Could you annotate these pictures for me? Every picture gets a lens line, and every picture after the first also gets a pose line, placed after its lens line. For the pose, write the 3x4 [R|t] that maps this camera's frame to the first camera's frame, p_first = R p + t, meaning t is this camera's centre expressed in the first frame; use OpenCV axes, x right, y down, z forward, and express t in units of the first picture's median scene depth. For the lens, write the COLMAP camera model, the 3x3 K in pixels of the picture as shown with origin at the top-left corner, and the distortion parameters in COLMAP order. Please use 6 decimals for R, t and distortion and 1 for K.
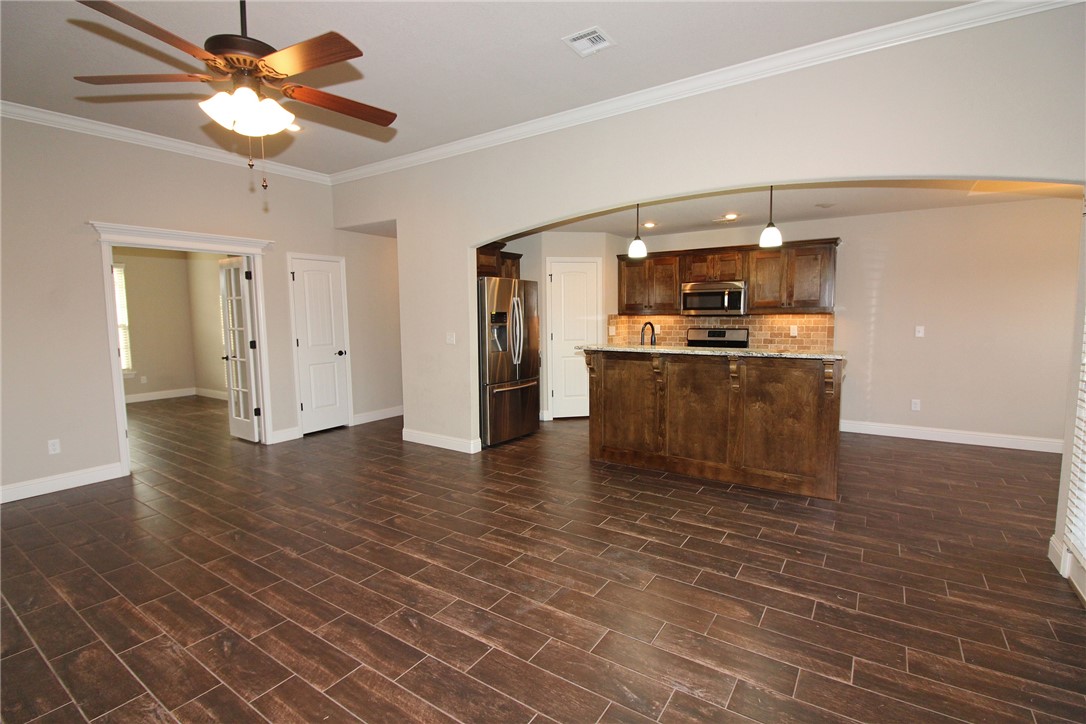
lens RADIAL K [[501.4, 0, 545.8], [0, 501.4, 357.6], [0, 0, 1]] dist [-0.010622, -0.003061]
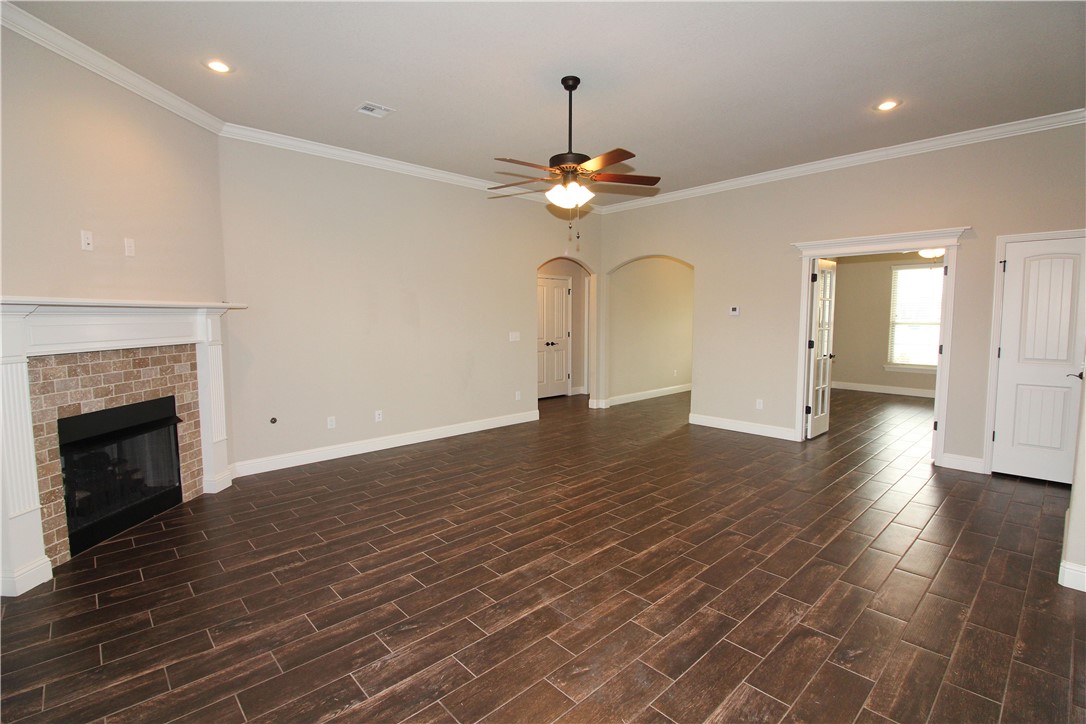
lens RADIAL K [[501.4, 0, 547.3], [0, 501.4, 360.1], [0, 0, 1]] dist [-0.010622, -0.003061]
pose [[-0.226022, 0.099550, -0.969022, 0.717091], [-0.083909, 0.989077, 0.121182, -0.094623], [0.970502, 0.108700, -0.215200, 0.894590]]
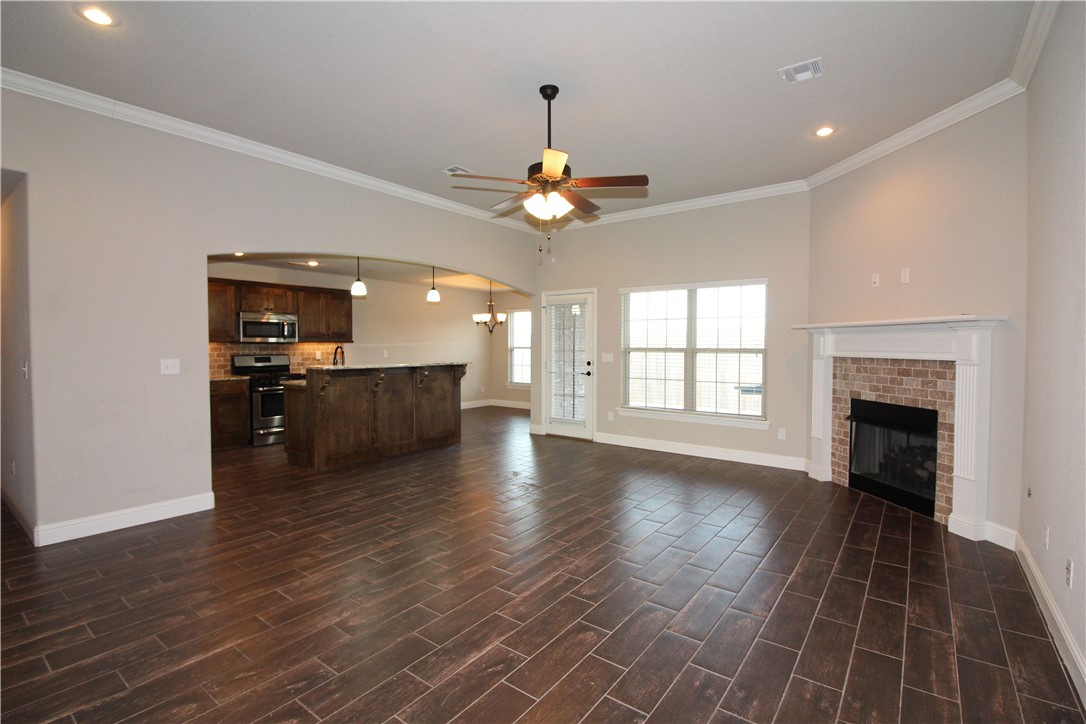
lens RADIAL K [[501.4, 0, 549.6], [0, 501.4, 356.1], [0, 0, 1]] dist [-0.010622, -0.003061]
pose [[0.044588, -0.011462, 0.998940, -1.463536], [0.088909, 0.996012, 0.007460, -0.014812], [-0.995041, 0.088482, 0.045429, 0.646177]]
